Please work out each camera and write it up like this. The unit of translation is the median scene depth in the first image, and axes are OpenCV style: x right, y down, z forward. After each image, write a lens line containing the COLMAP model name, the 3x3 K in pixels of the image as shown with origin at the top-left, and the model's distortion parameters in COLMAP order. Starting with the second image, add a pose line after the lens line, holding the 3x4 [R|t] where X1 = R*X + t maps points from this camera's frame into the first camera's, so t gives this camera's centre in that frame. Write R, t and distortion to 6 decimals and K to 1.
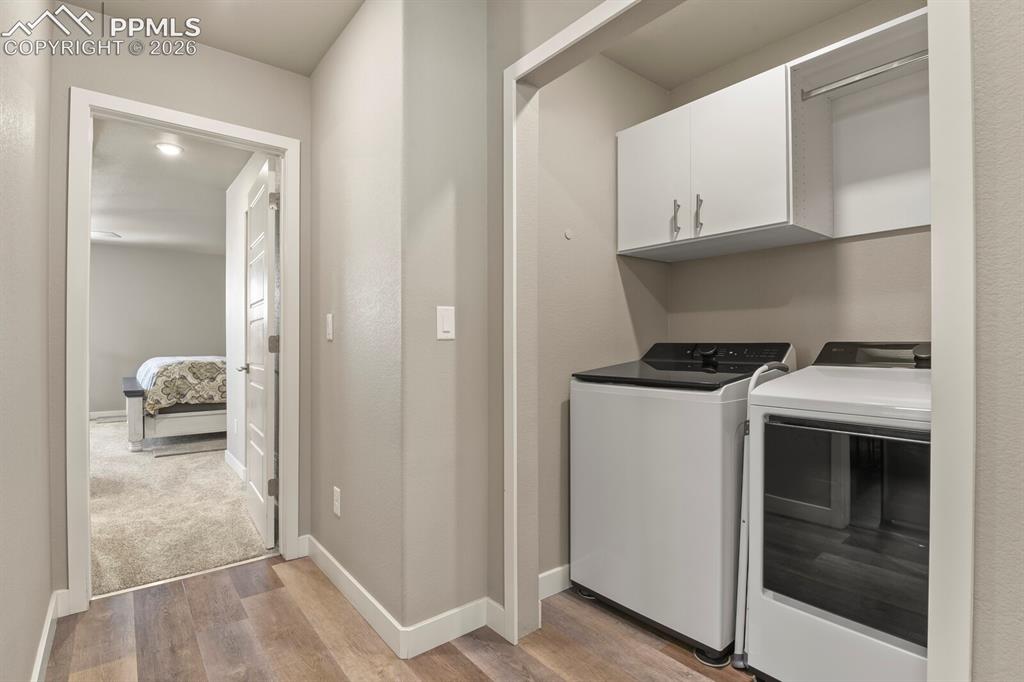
lens RADIAL K [[499.1, 0, 513.6], [0, 499.1, 341.3], [0, 0, 1]] dist [-0.019613, -0.004164]
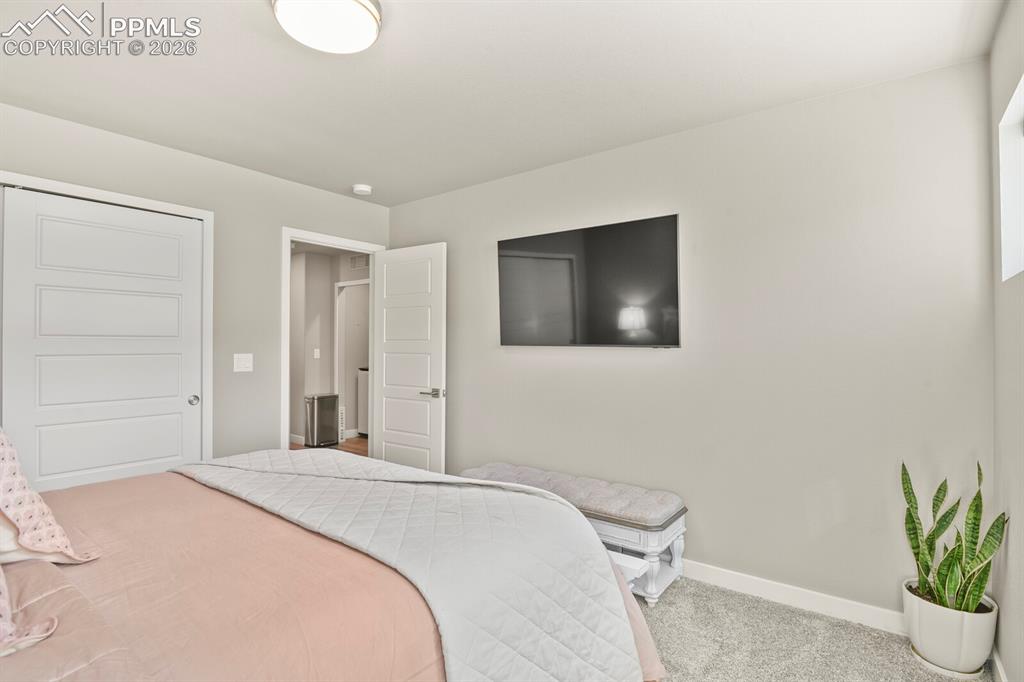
lens RADIAL K [[499.1, 0, 508.3], [0, 499.1, 340.9], [0, 0, 1]] dist [-0.019613, -0.004164]
pose [[0.971932, 0.009643, 0.235064, 0.357885], [-0.006569, 0.999882, -0.013859, -0.087628], [-0.235170, 0.011926, 0.971881, -2.787873]]
